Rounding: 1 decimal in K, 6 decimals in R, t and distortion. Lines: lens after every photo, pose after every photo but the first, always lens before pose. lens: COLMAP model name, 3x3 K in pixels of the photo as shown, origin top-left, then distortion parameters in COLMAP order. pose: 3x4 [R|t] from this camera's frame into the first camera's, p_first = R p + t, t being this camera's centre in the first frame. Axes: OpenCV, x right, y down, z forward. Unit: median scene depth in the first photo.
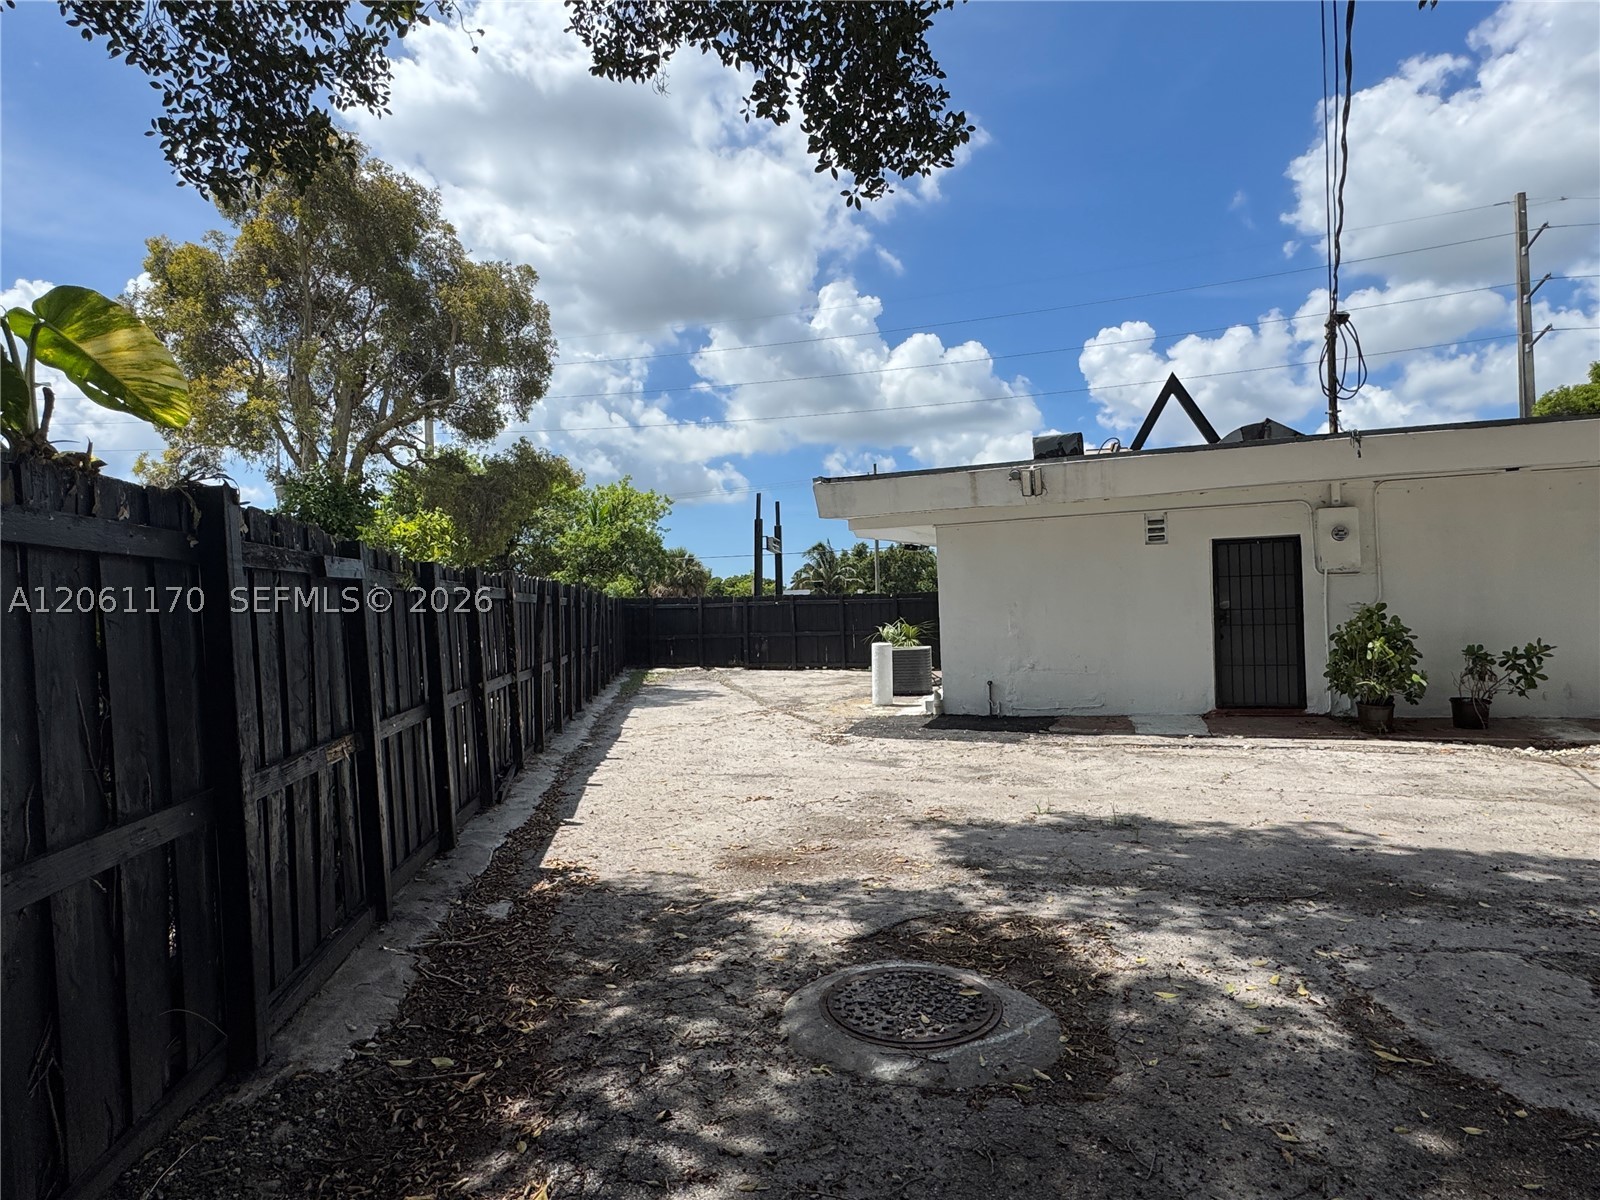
lens RADIAL K [[843.3, 0, 809.6], [0, 843.3, 593.6], [0, 0, 1]] dist [0.001311, -0.001344]
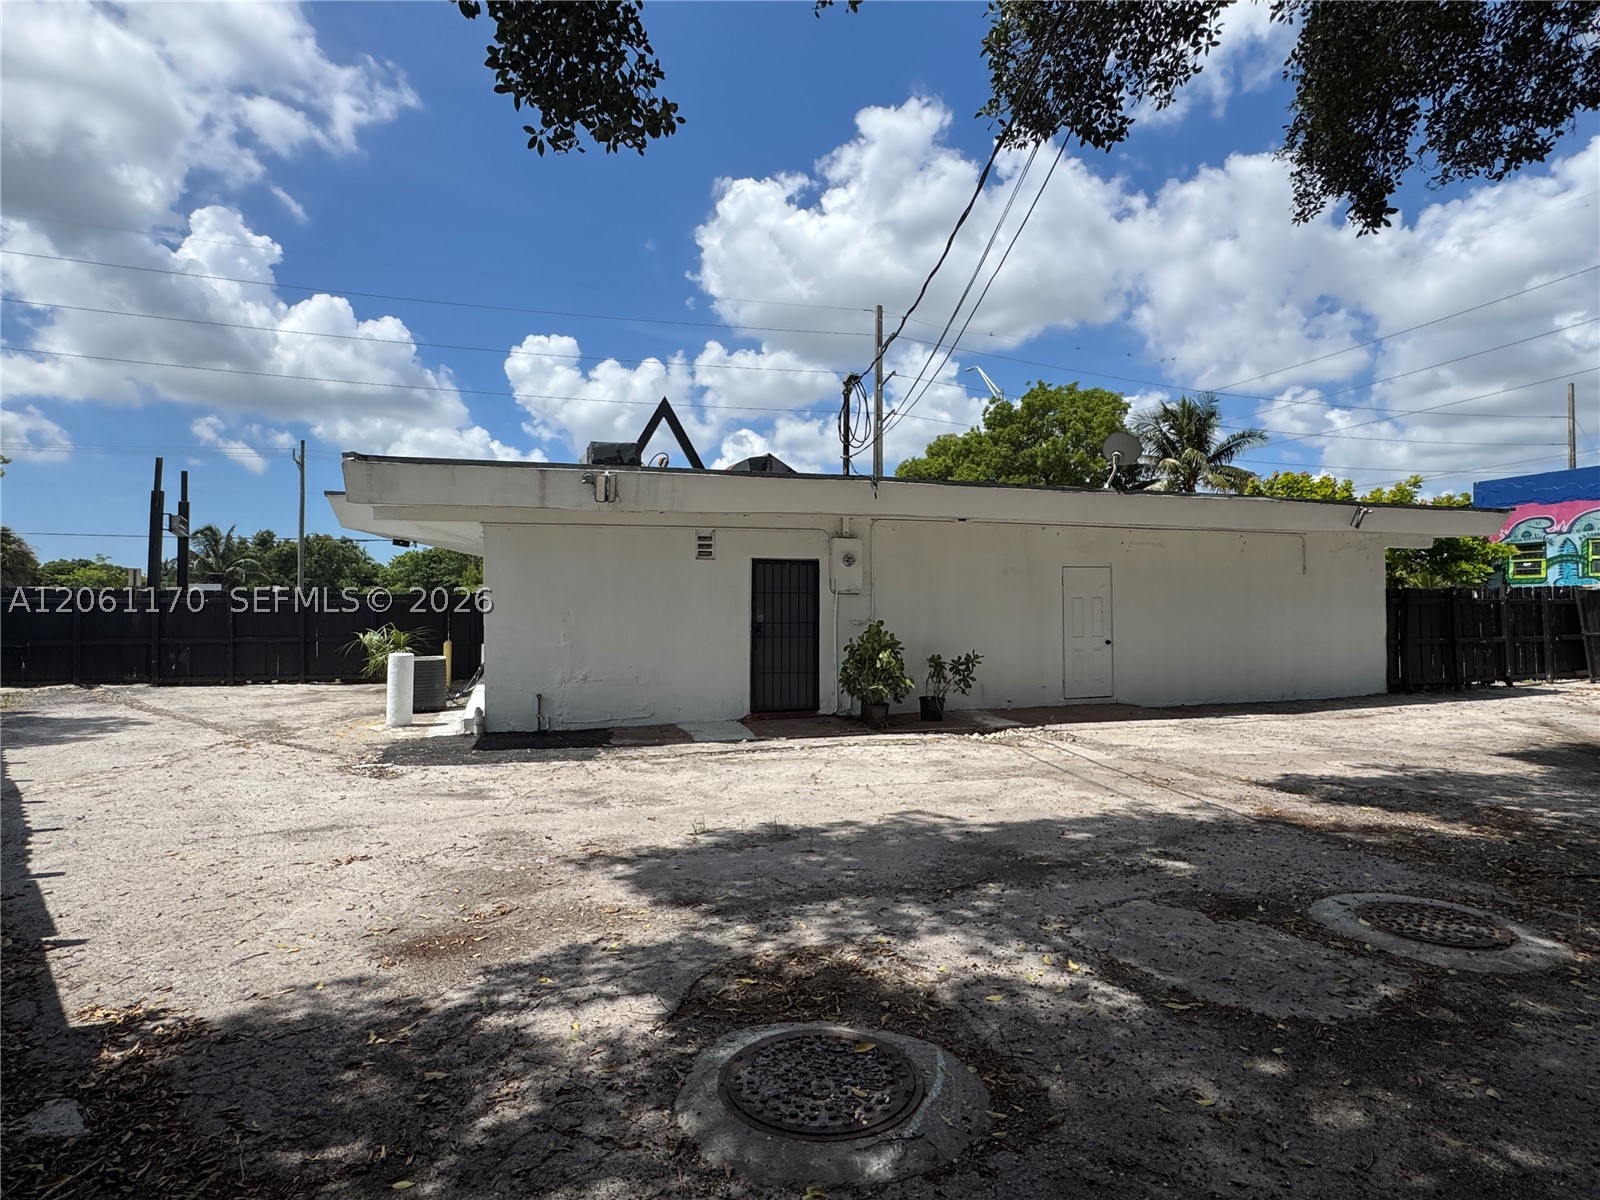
lens RADIAL K [[843.3, 0, 768.3], [0, 843.3, 615.2], [0, 0, 1]] dist [0.001311, -0.001344]
pose [[0.809266, 0.021733, 0.587040, -0.158900], [-0.034178, 0.999365, 0.010119, -0.003054], [-0.586447, -0.028253, 0.809495, 0.113697]]
